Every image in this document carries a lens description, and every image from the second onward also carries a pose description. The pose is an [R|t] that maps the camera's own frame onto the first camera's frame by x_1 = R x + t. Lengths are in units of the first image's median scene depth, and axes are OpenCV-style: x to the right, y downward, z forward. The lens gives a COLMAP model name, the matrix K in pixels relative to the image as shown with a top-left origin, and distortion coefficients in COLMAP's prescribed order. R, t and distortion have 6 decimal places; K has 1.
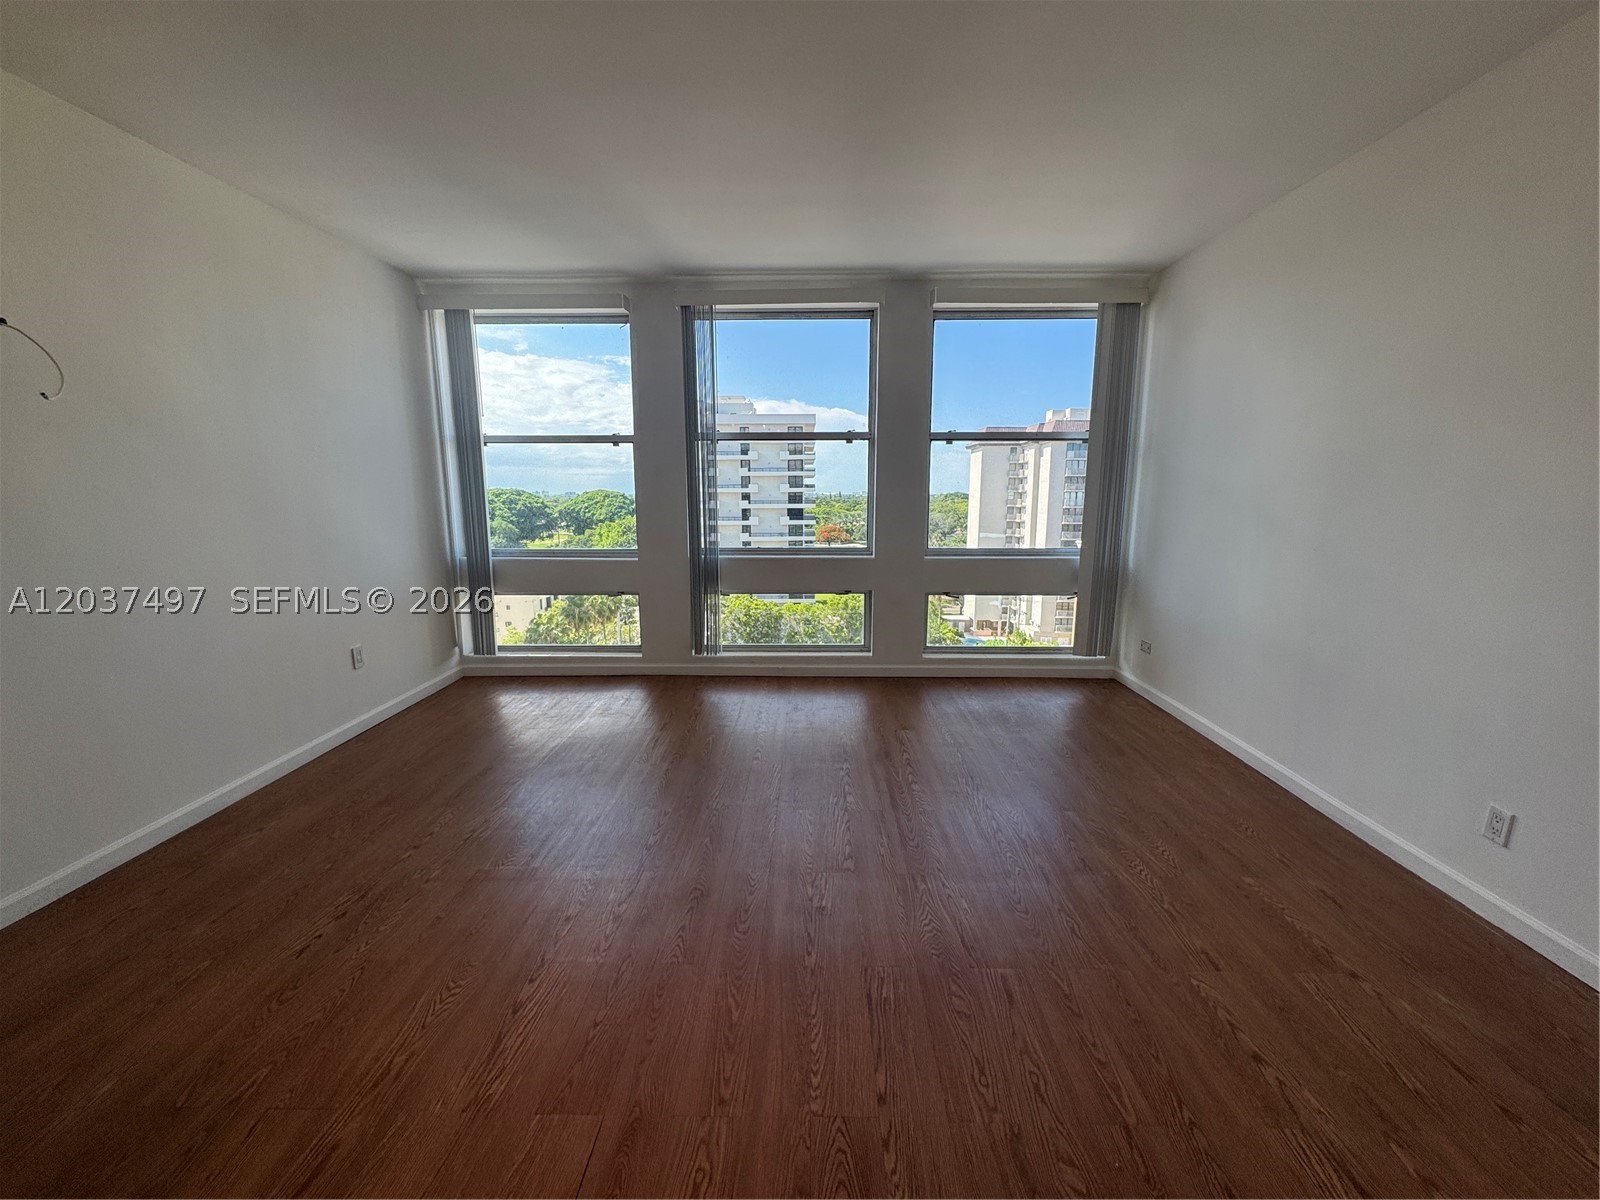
lens RADIAL K [[638.0, 0, 801.2], [0, 638.0, 598.3], [0, 0, 1]] dist [-0.004480, 0.000510]
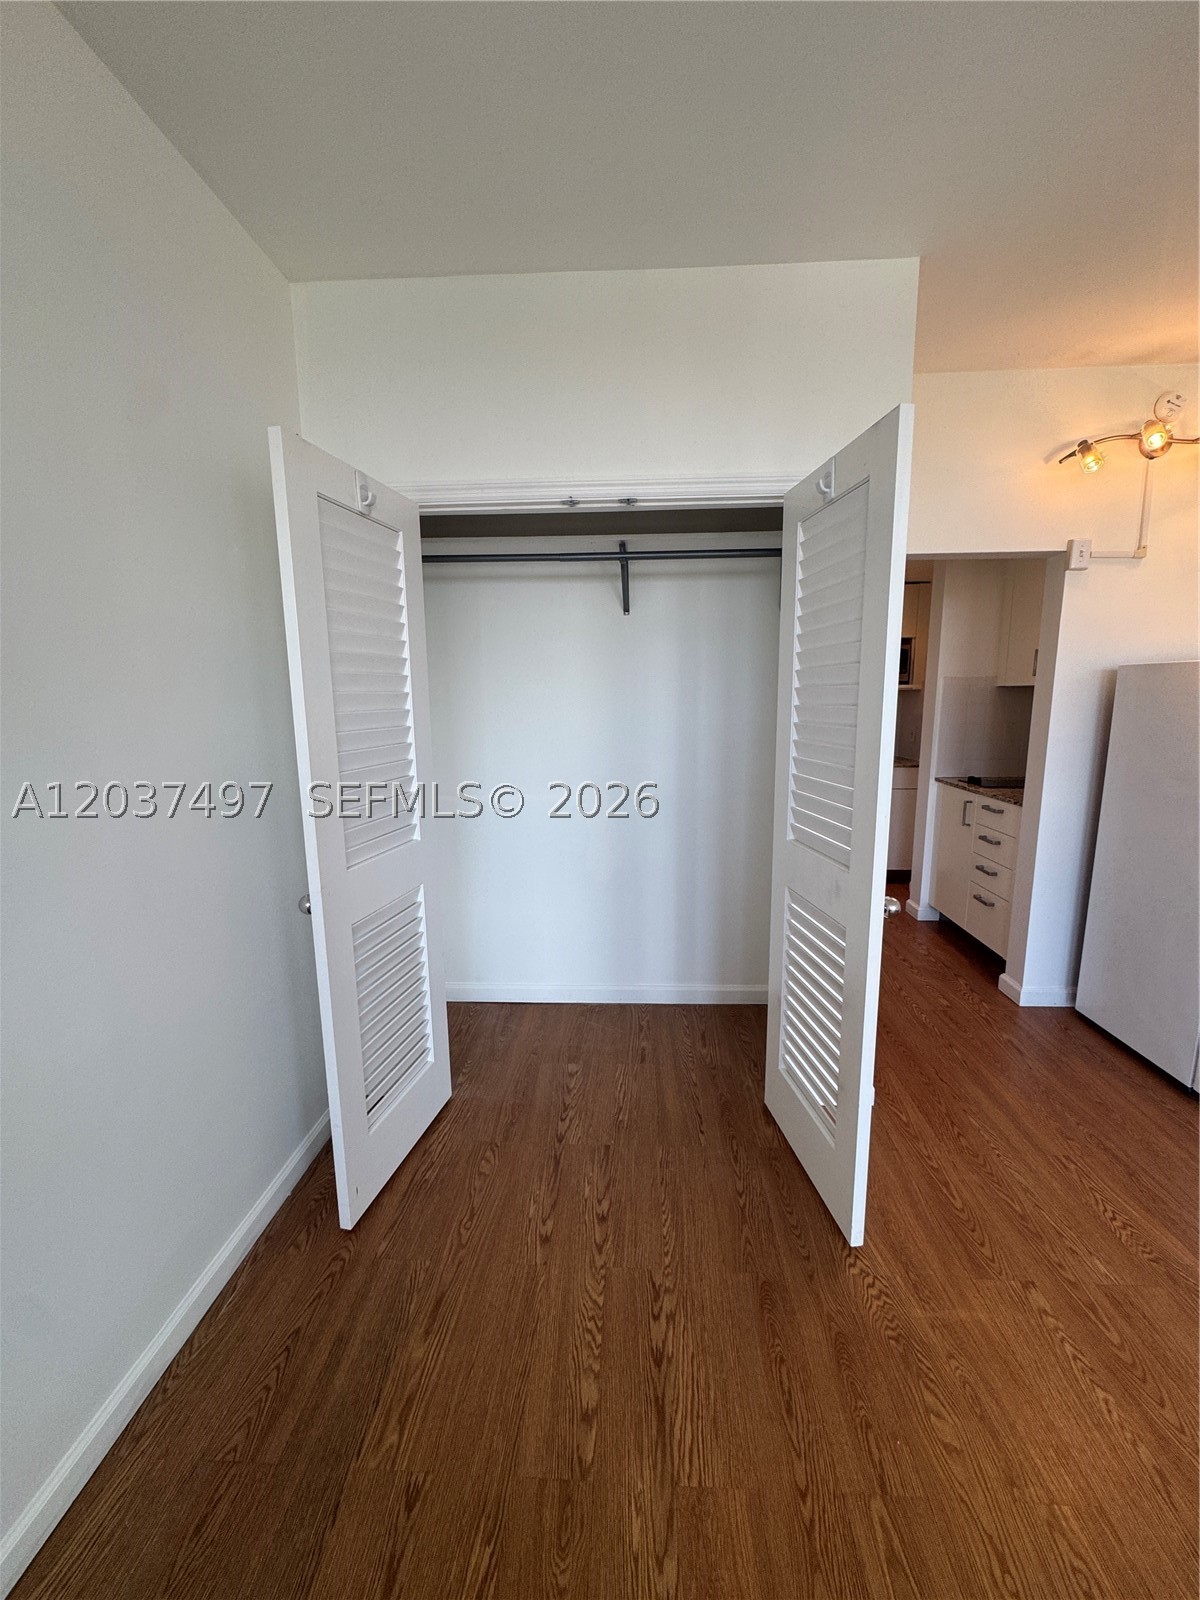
lens RADIAL K [[638.0, 0, 601.6], [0, 638.0, 799.9], [0, 0, 1]] dist [-0.004480, 0.000510]
pose [[-0.999426, 0.003014, 0.033750, 0.260414], [0.013579, 0.948176, 0.317457, -0.096302], [-0.031044, 0.317733, -0.947672, 0.462249]]
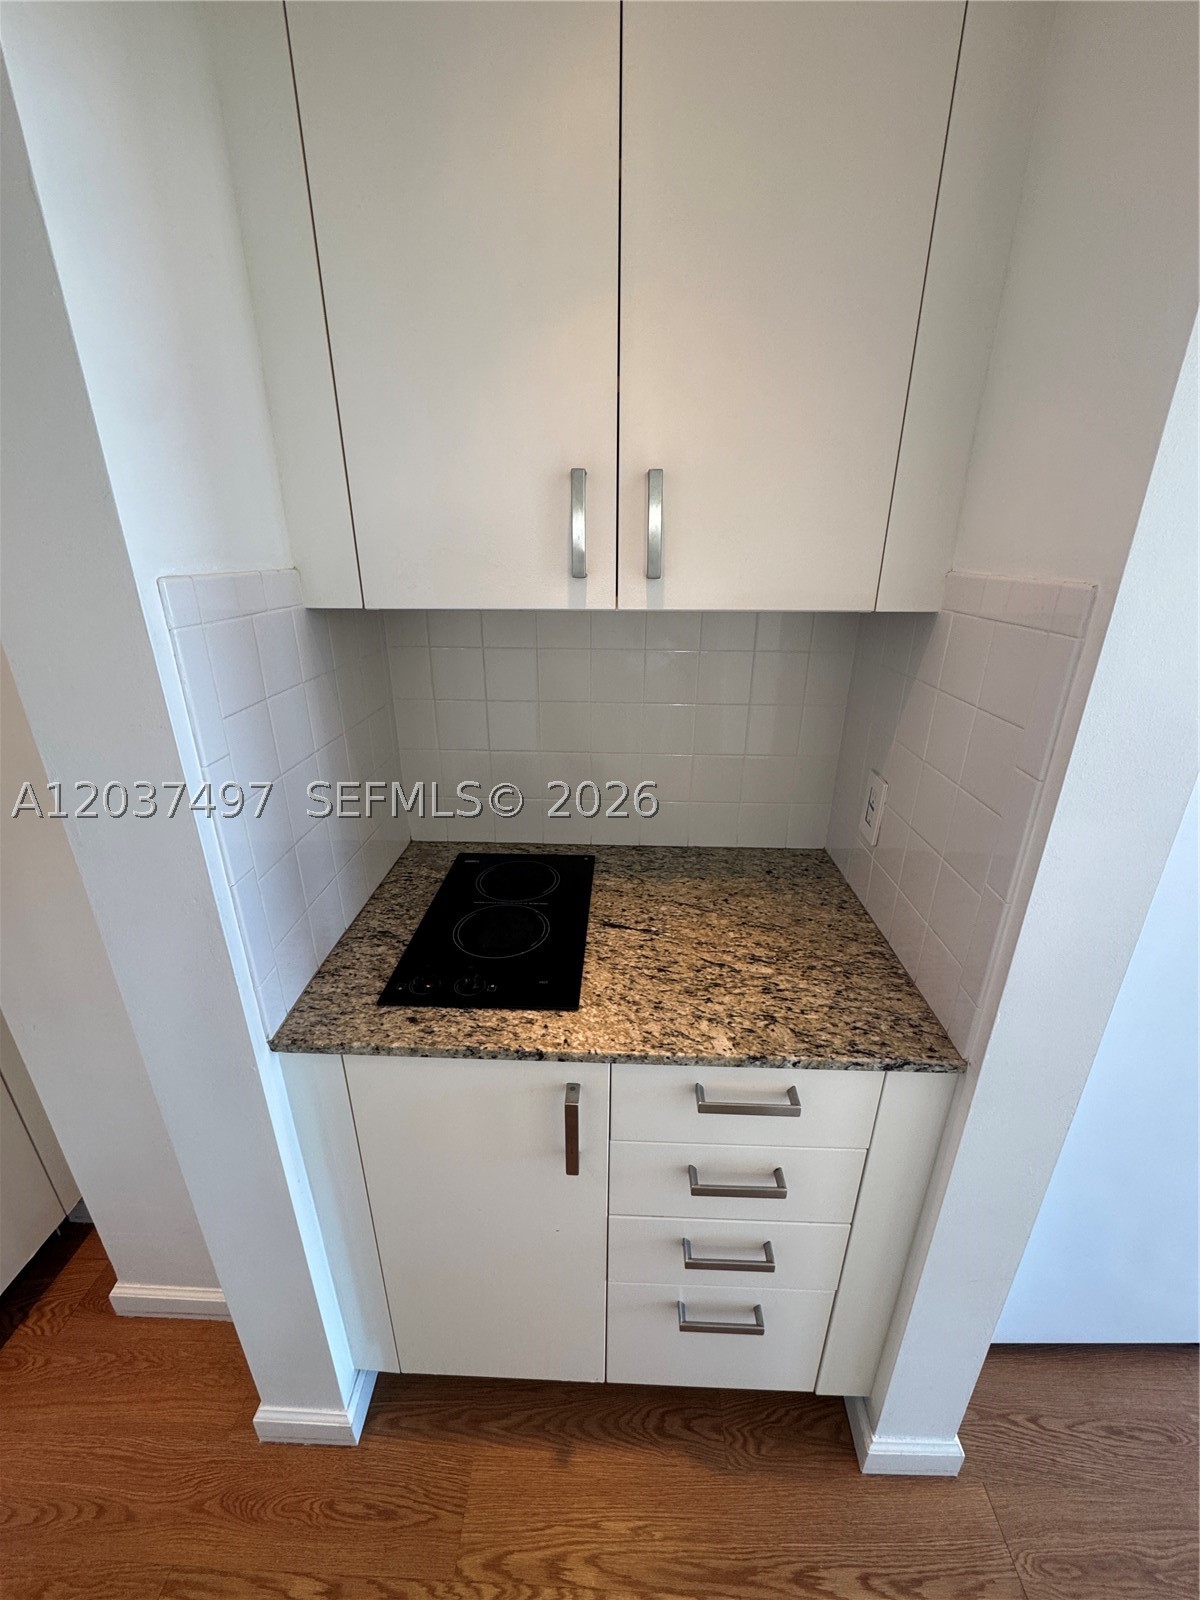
lens RADIAL K [[638.0, 0, 599.2], [0, 638.0, 798.9], [0, 0, 1]] dist [-0.004480, 0.000510]
pose [[-0.006956, 0.369122, -0.929355, -0.006068], [-0.164077, 0.916360, 0.365189, -0.001875], [0.986423, 0.155026, 0.054190, -0.293183]]
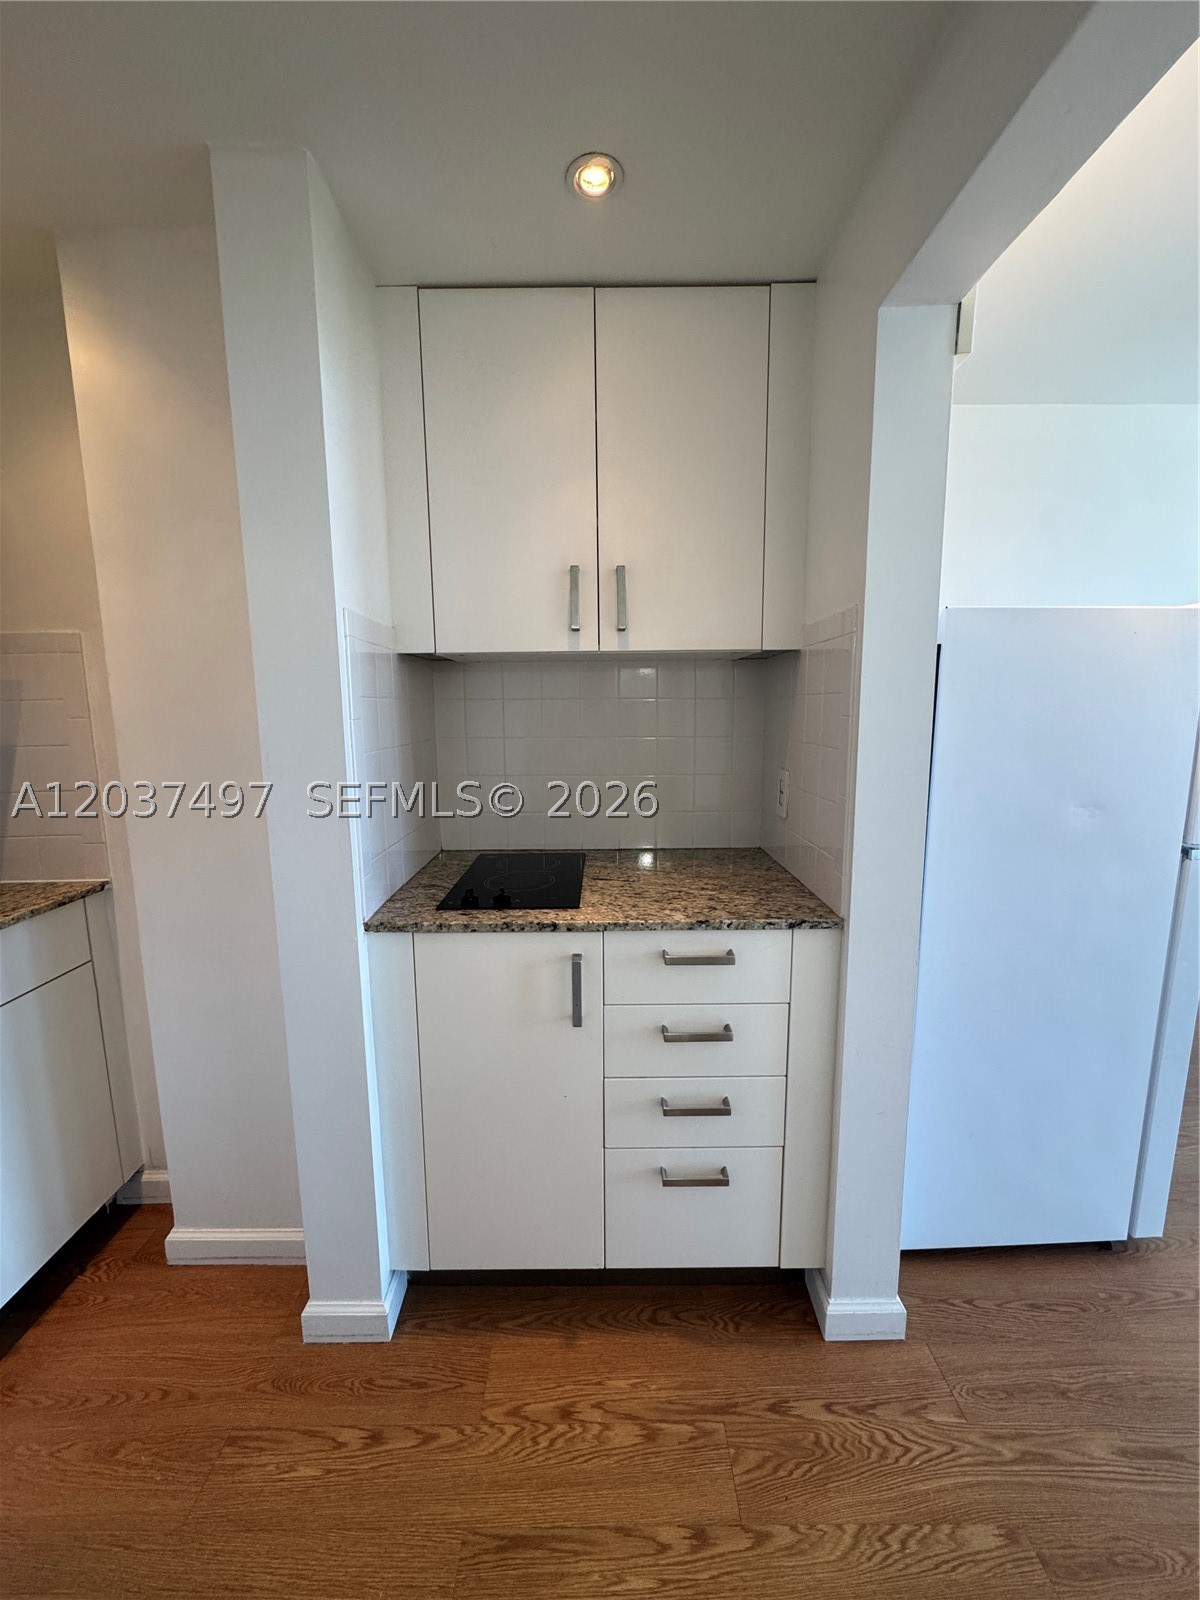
lens RADIAL K [[638.0, 0, 598.3], [0, 638.0, 801.0], [0, 0, 1]] dist [-0.004480, 0.000510]
pose [[0.031145, 0.144968, -0.988946, 0.111326], [-0.152376, 0.978549, 0.138645, 0.046814], [0.987832, 0.146373, 0.052566, -0.292044]]
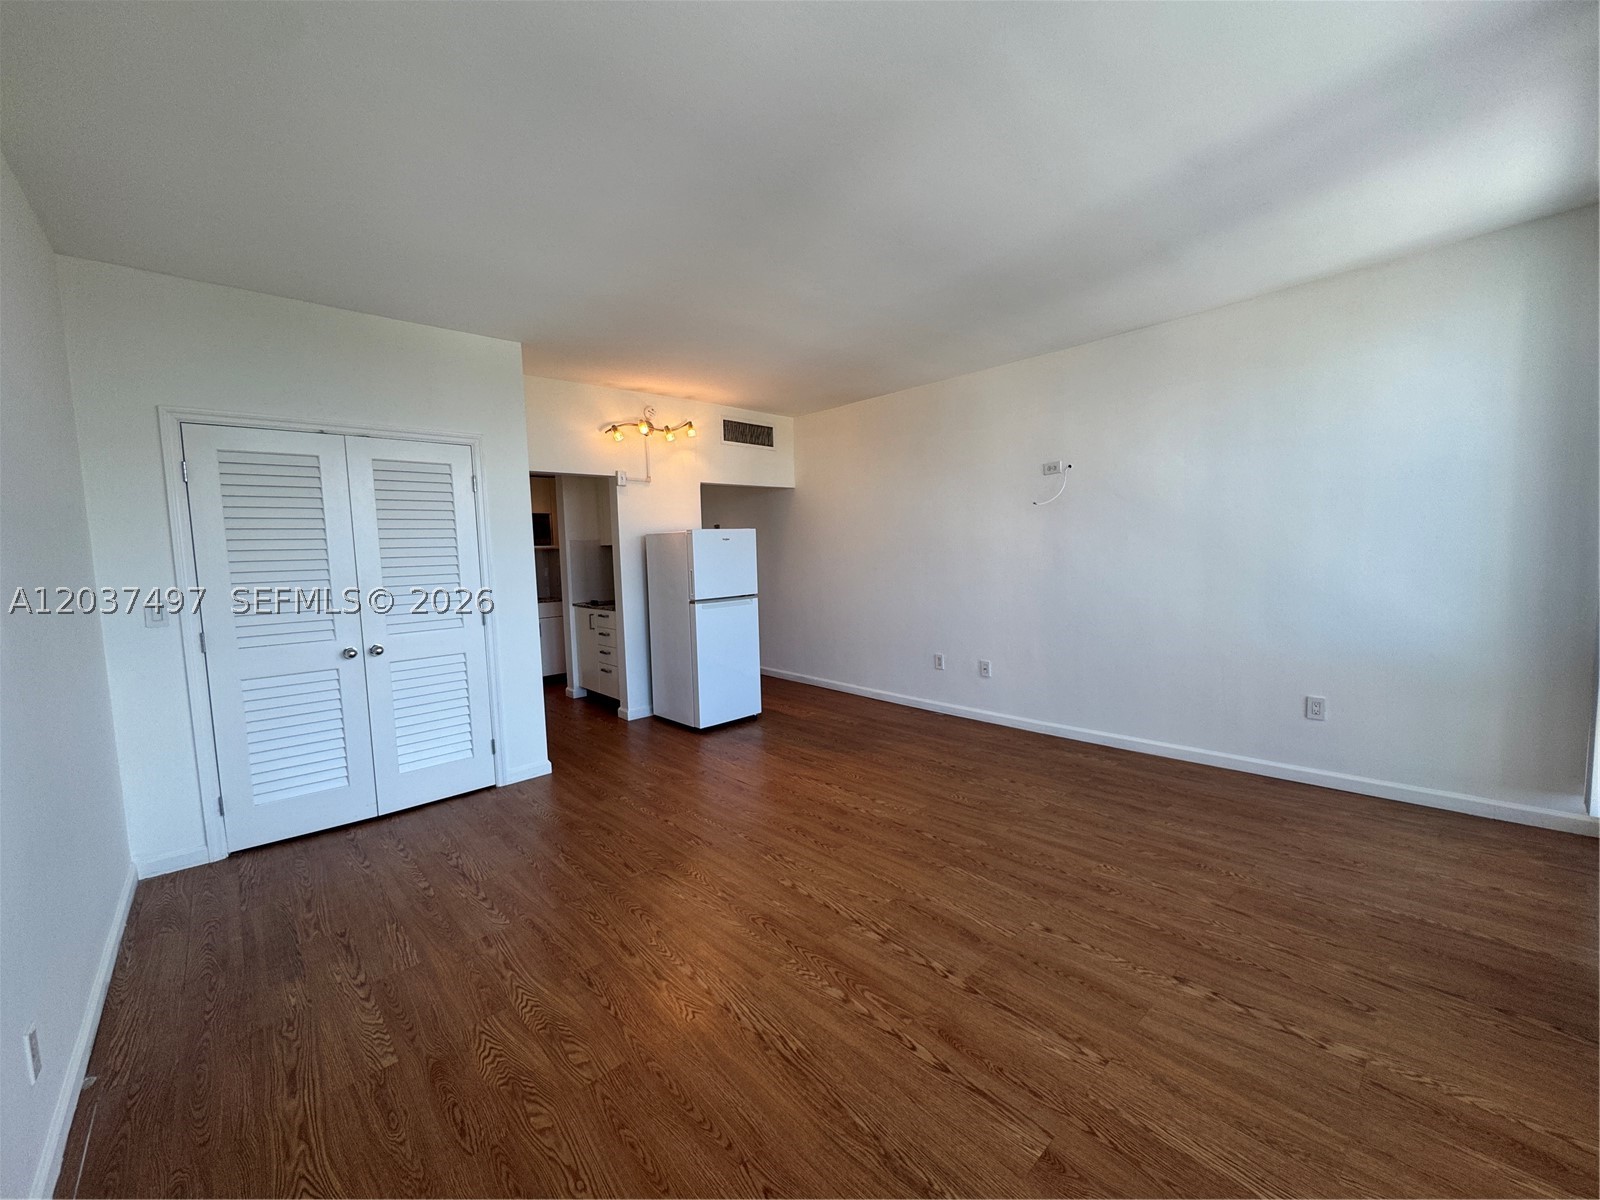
lens RADIAL K [[638.0, 0, 798.1], [0, 638.0, 601.6], [0, 0, 1]] dist [-0.004480, 0.000510]
pose [[-0.724281, 0.077497, -0.685136, 0.413644], [-0.081896, 0.976961, 0.197081, -0.153025], [0.684625, 0.198851, -0.701247, 0.886753]]
